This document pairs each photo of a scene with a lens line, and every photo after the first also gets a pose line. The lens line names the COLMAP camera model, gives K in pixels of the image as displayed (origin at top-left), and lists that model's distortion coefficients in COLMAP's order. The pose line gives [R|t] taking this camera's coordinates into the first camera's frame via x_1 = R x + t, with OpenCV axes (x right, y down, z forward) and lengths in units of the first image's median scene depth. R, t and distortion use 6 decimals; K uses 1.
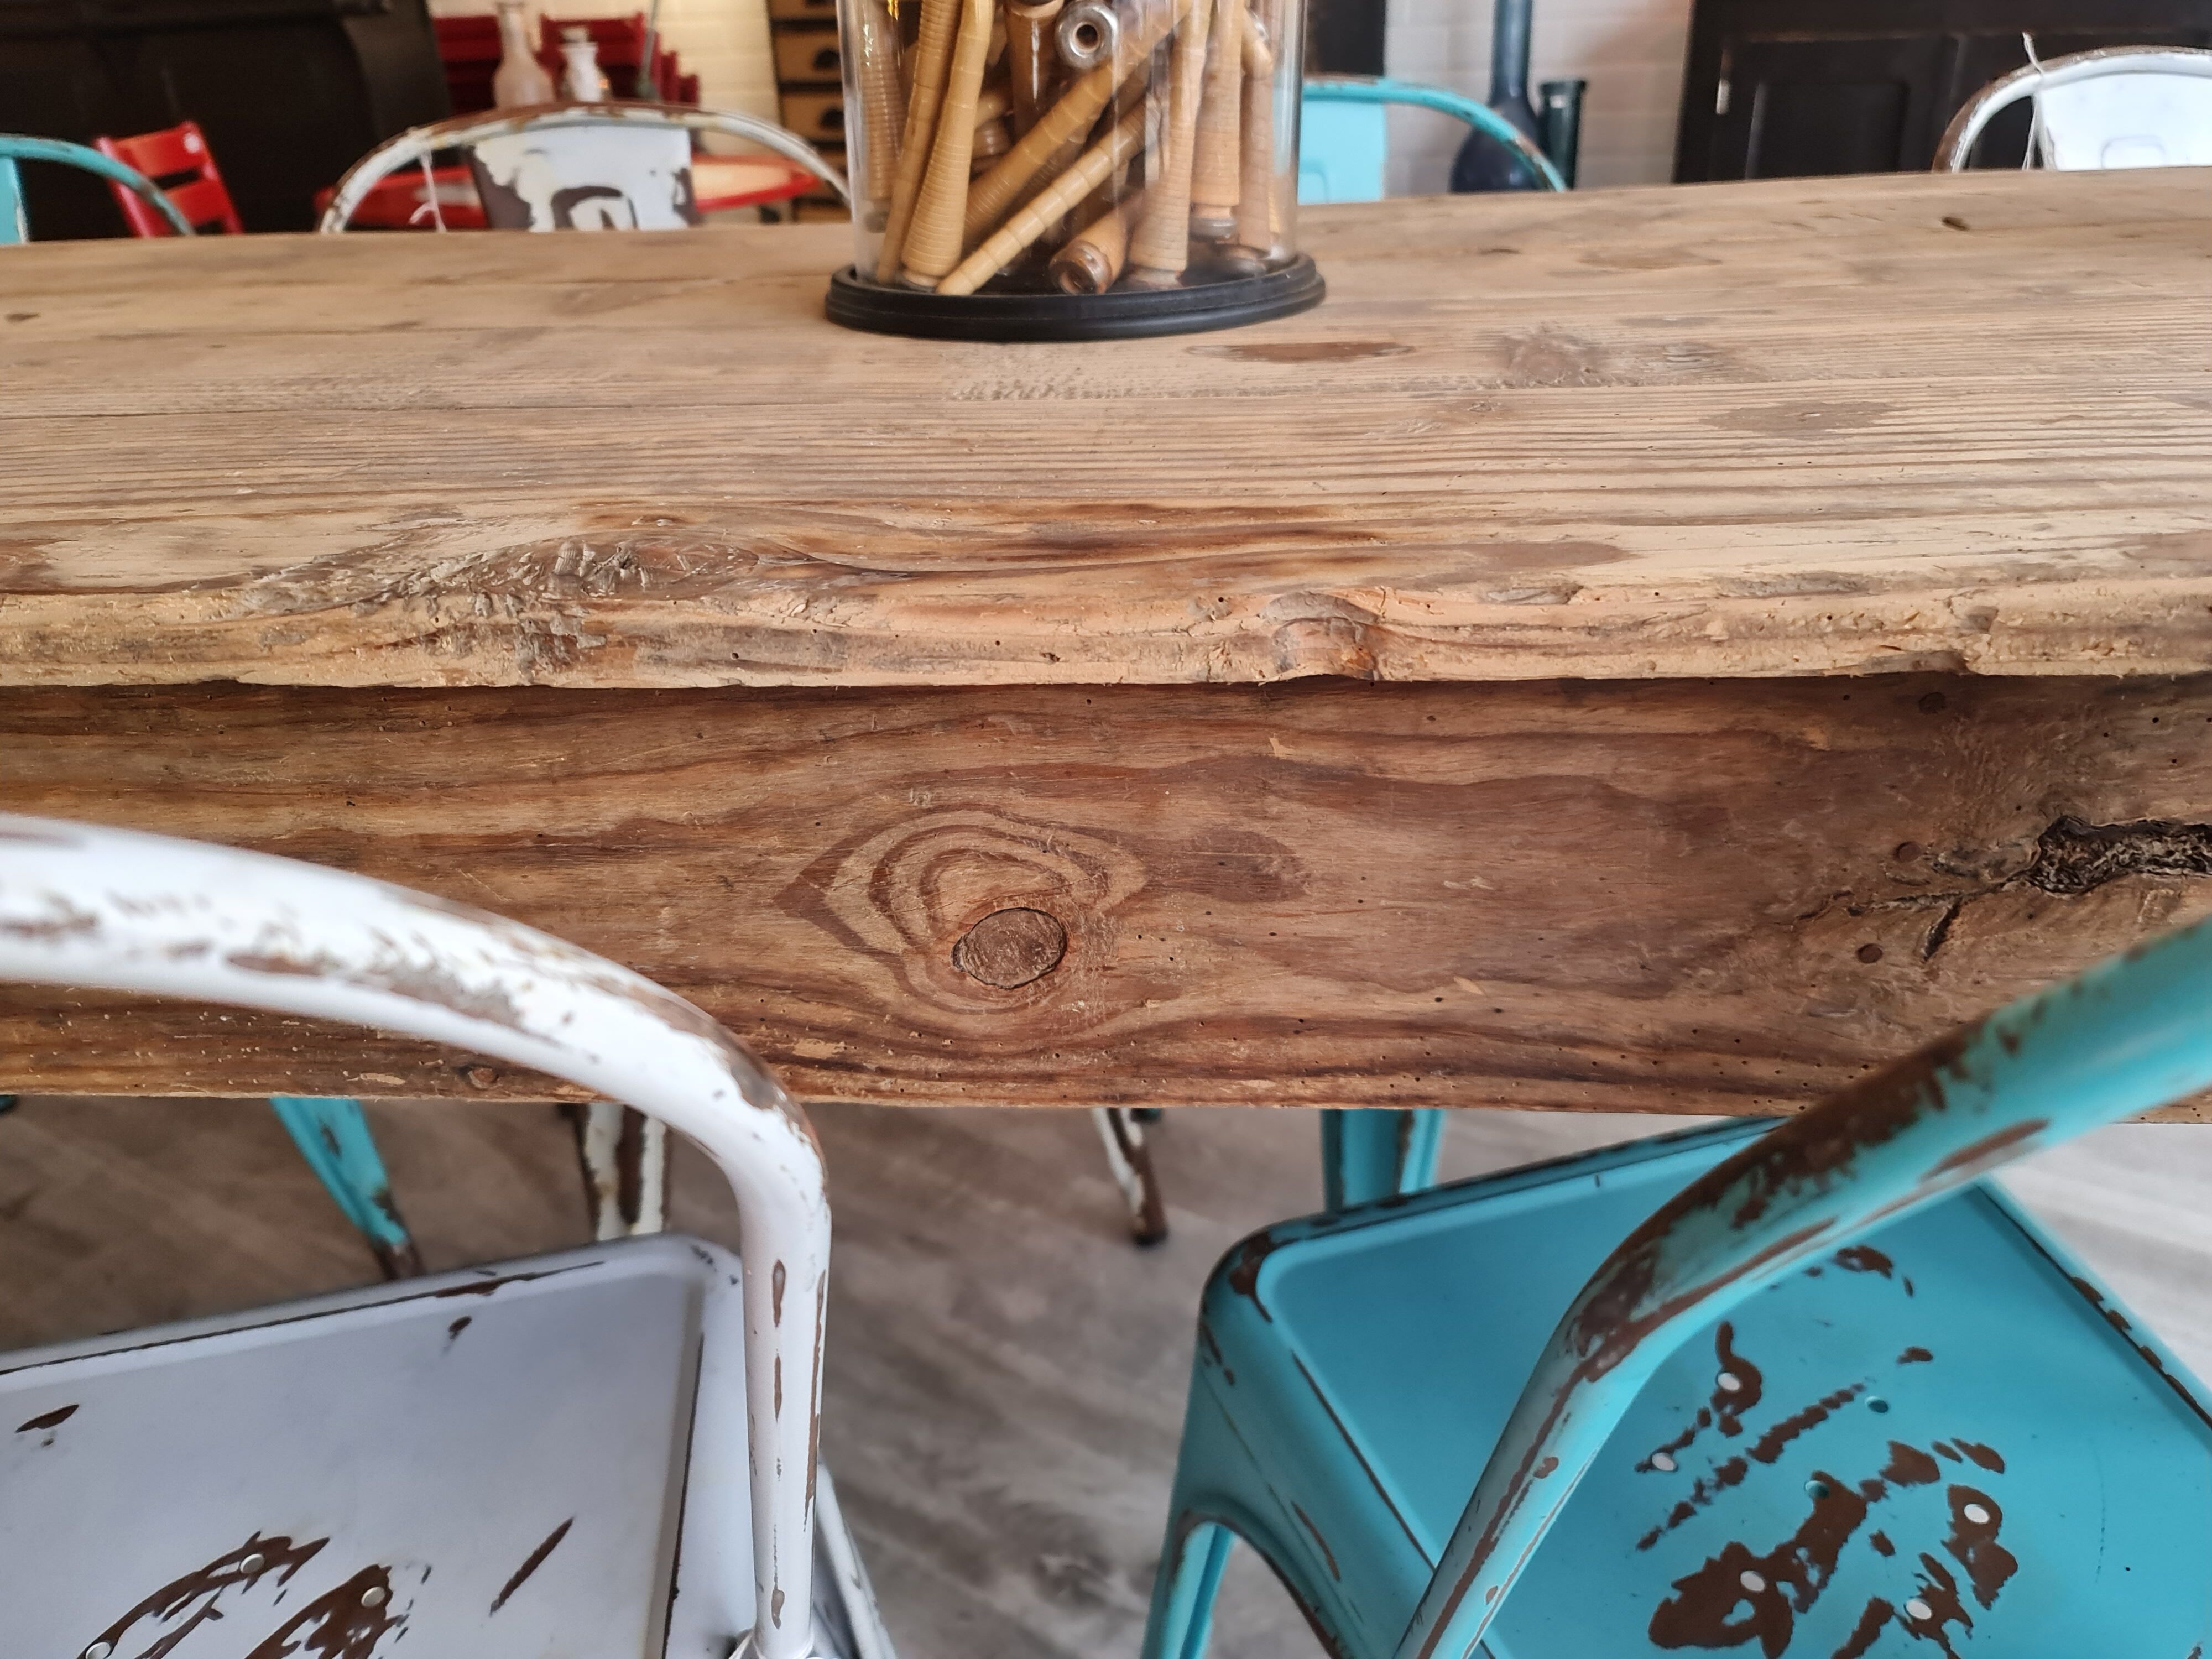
lens RADIAL K [[1632.4, 0, 1095.9], [0, 1632.4, 809.9], [0, 0, 1]] dist [0.087764, -0.097365]
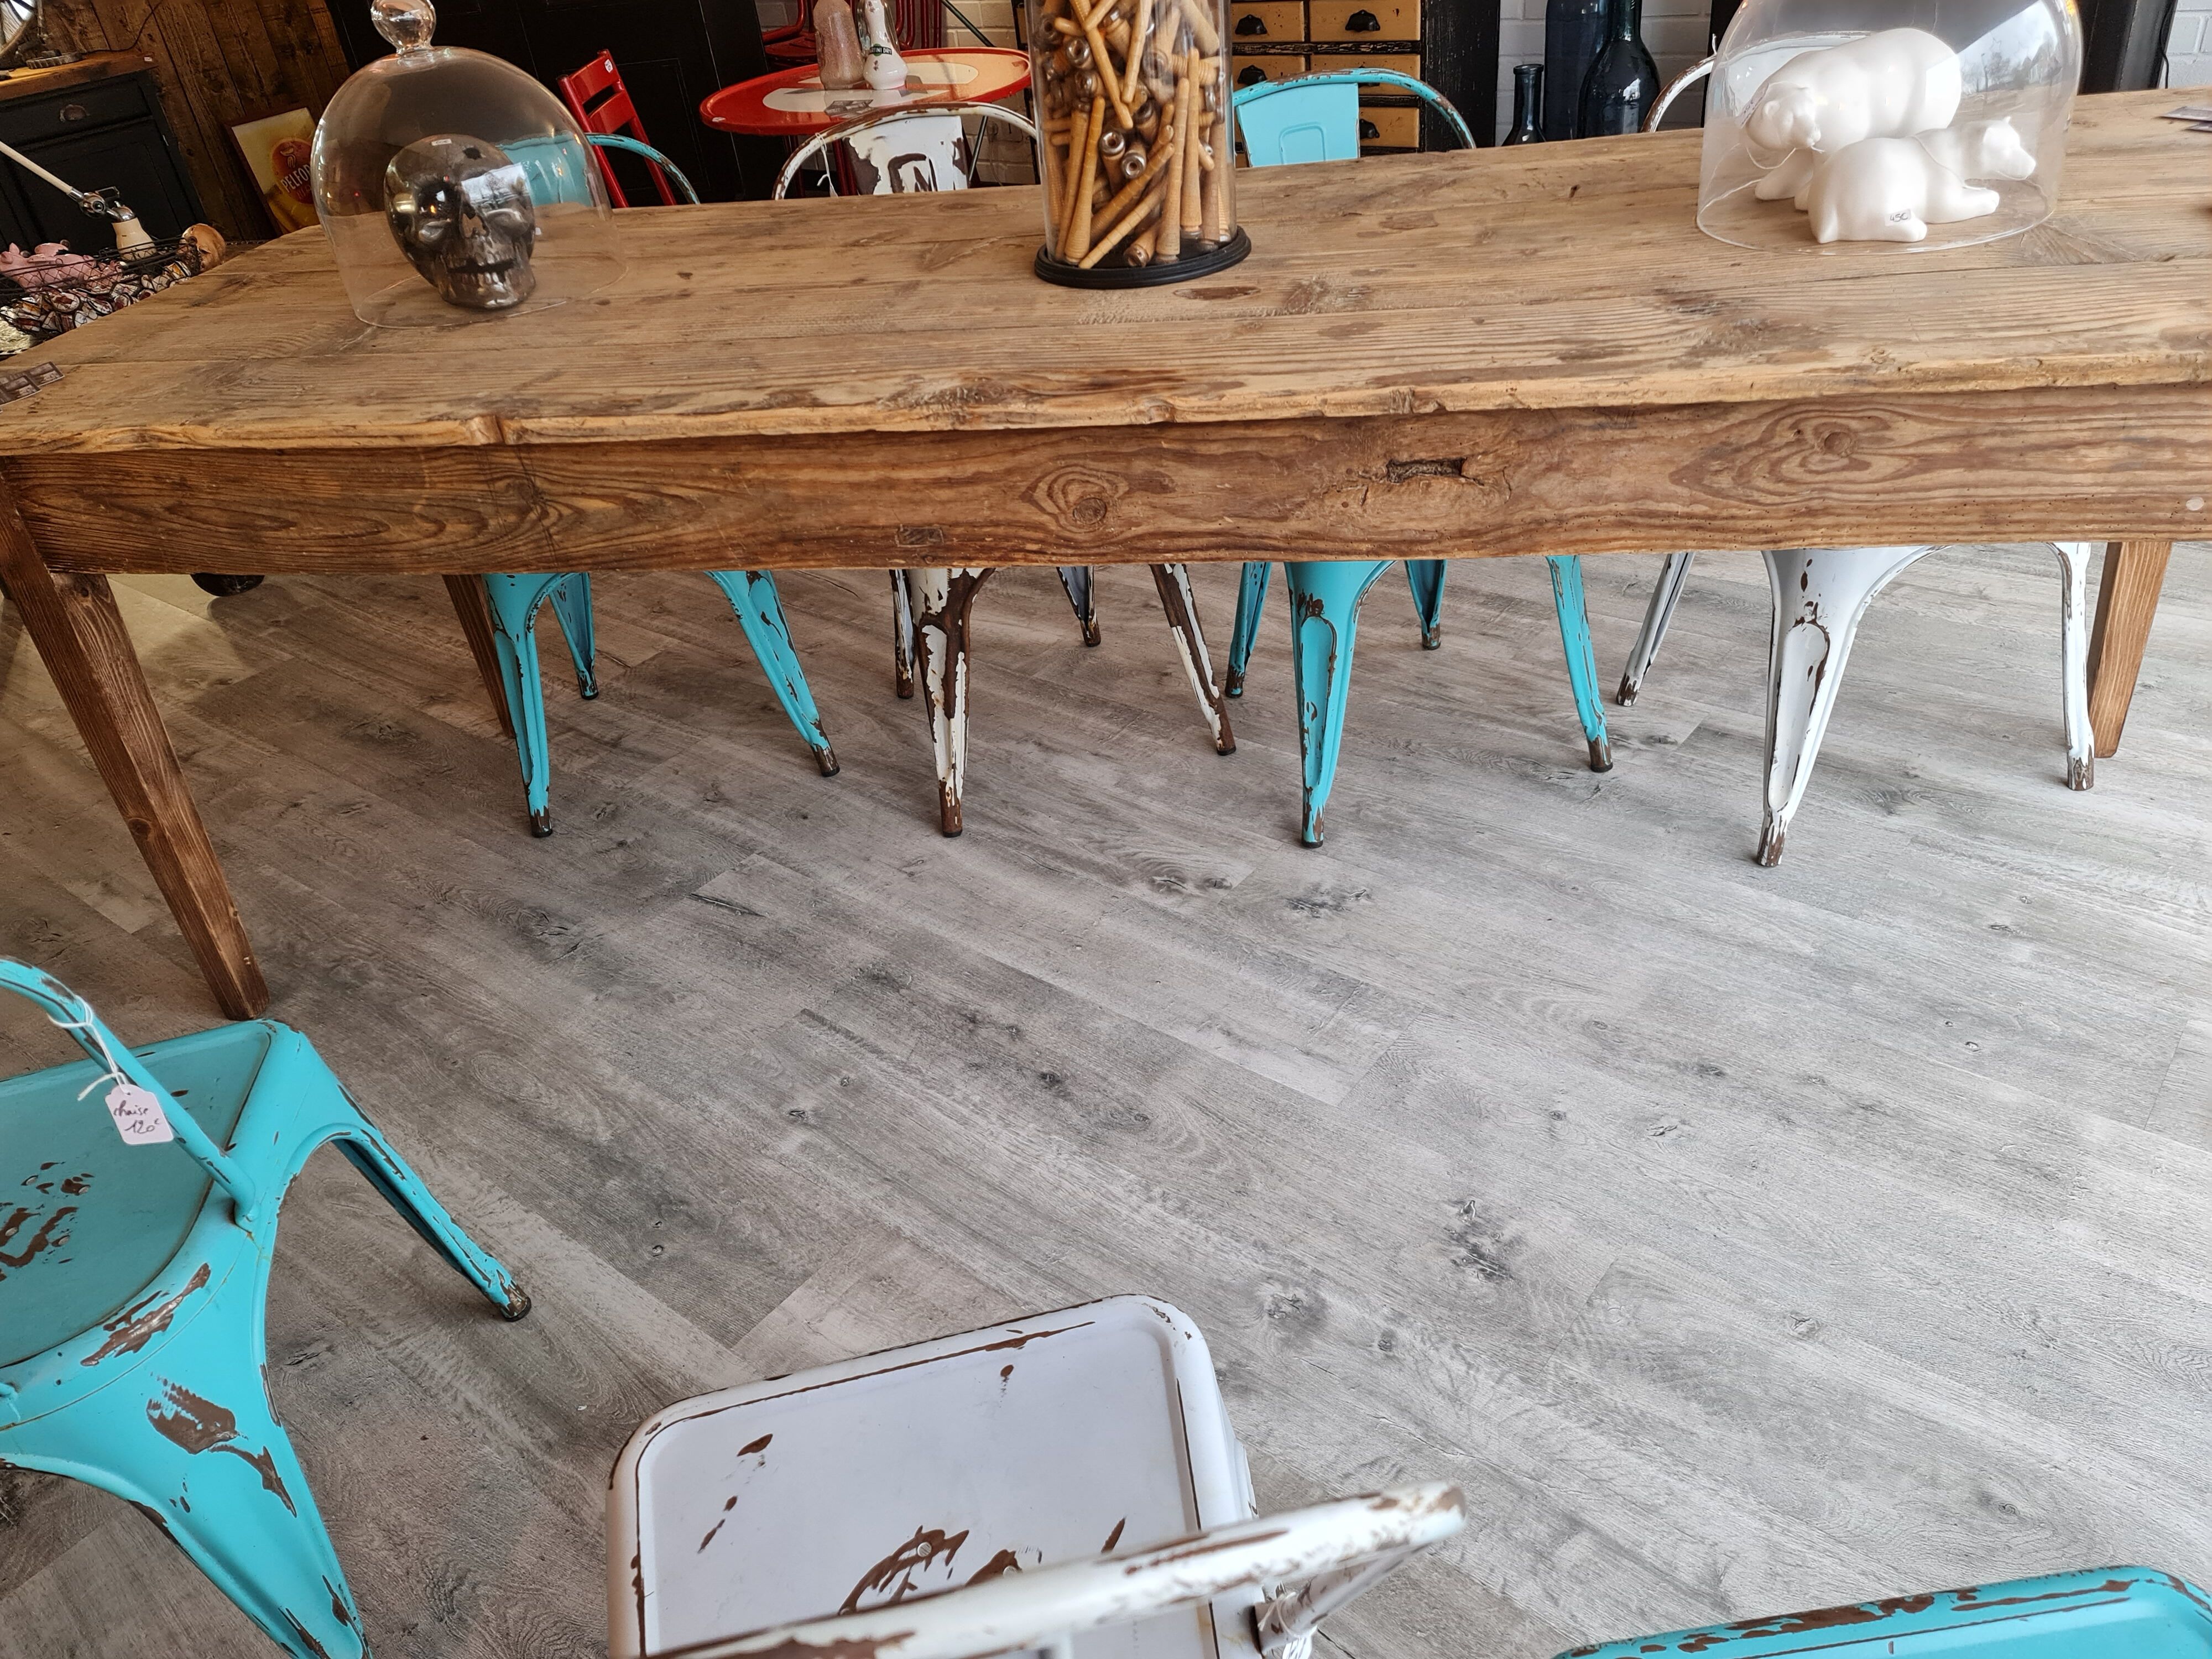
lens RADIAL K [[1632.4, 0, 1107.2], [0, 1632.4, 825.3], [0, 0, 1]] dist [0.087764, -0.097365]
pose [[0.990850, 0.009155, -0.134660, 0.430715], [0.010428, 0.989522, 0.144005, 0.236648], [0.134567, -0.144092, 0.980372, -2.305480]]
